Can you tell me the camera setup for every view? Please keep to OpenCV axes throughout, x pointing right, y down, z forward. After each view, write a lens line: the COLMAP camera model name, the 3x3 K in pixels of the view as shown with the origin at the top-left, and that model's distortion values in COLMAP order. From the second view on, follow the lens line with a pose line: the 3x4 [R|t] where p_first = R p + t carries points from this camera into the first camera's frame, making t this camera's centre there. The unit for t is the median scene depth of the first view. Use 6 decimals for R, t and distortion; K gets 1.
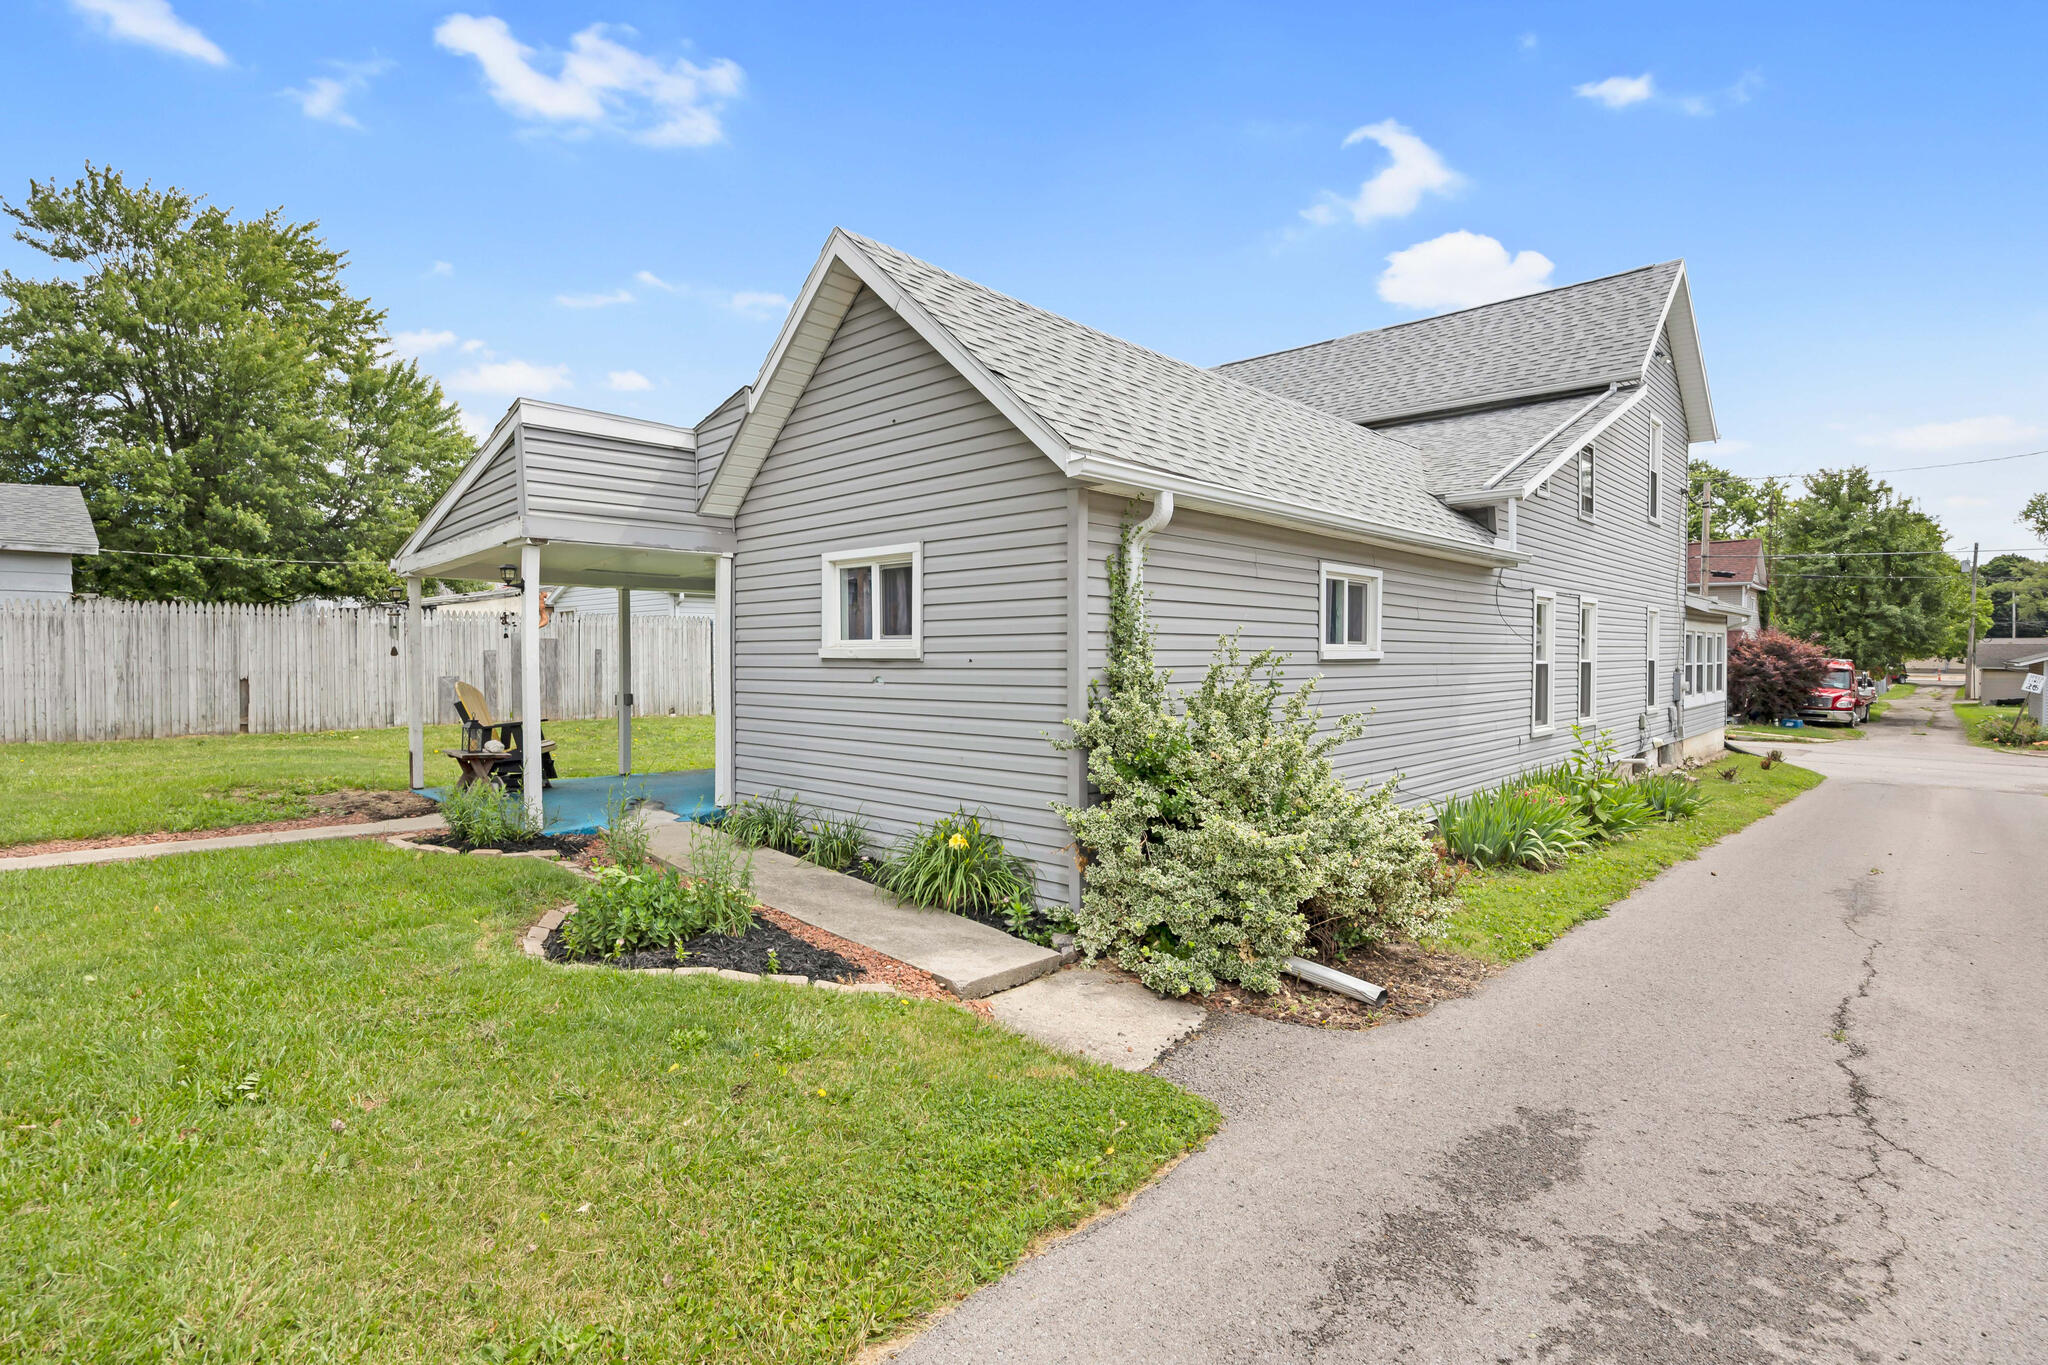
lens RADIAL K [[1024.8, 0, 1023.2], [0, 1024.8, 678.4], [0, 0, 1]] dist [0.000017, 0.000127]
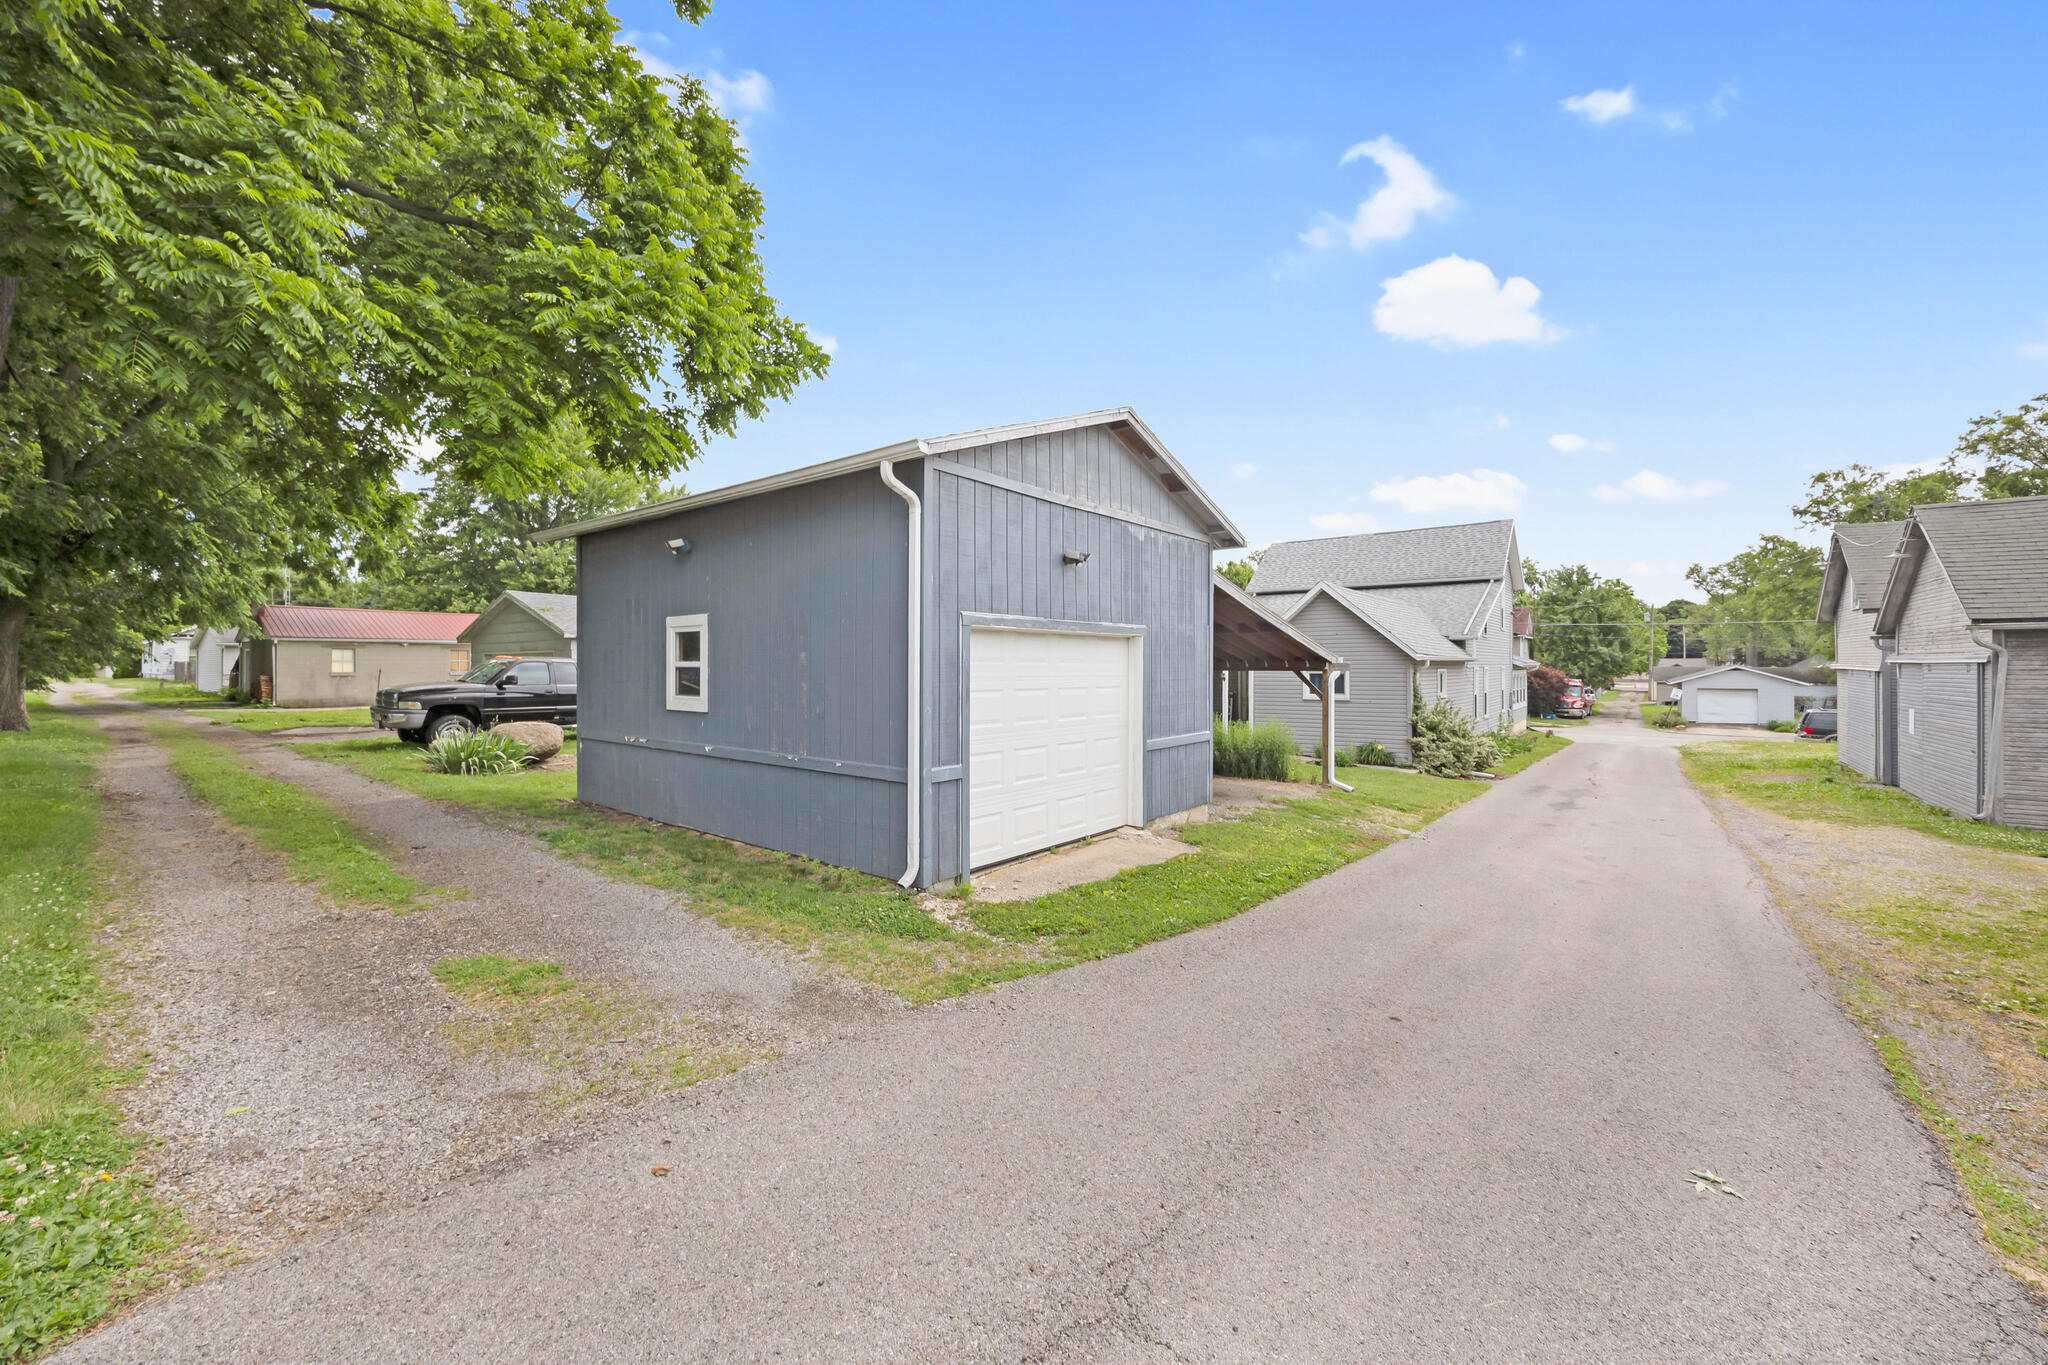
lens RADIAL K [[800.0, 0, 1024.8], [0, 800.0, 670.1], [0, 0, 1]] dist [0.000954, 0.000183]
pose [[0.997164, -0.005591, 0.075053, -0.241841], [0.007283, 0.999725, -0.022296, -0.011914], [-0.074908, 0.022780, 0.996930, -0.291180]]
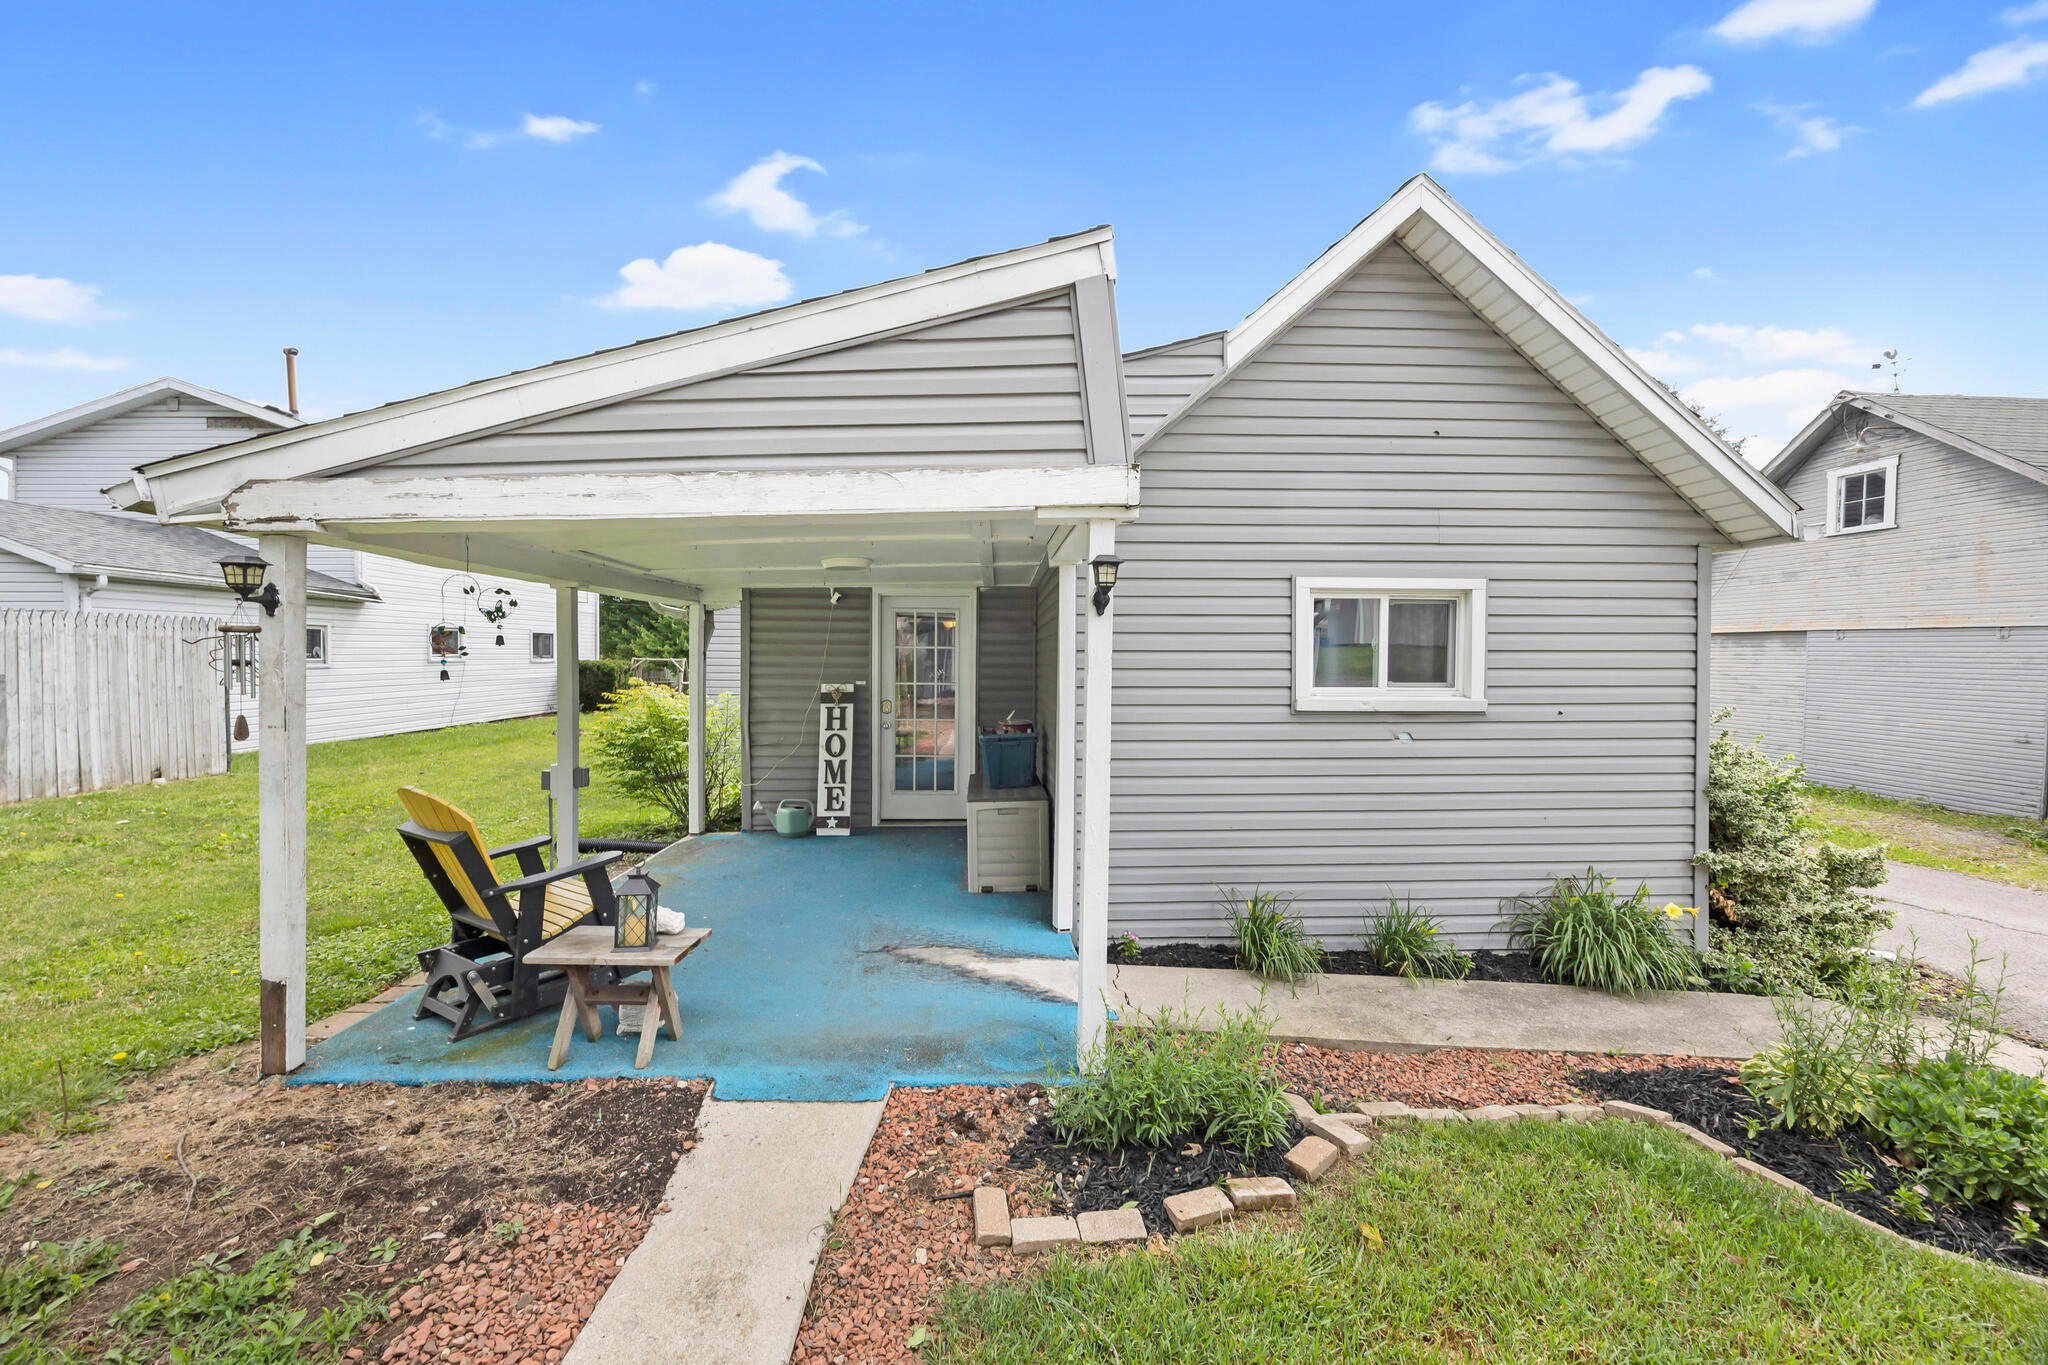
lens RADIAL K [[800.0, 0, 1012.0], [0, 800.0, 680.5], [0, 0, 1]] dist [0.000954, 0.000183]
pose [[0.692544, -0.019838, 0.721103, -0.133476], [0.013396, 0.999803, 0.014640, -0.009253], [-0.721252, -0.000479, 0.692673, 0.123797]]
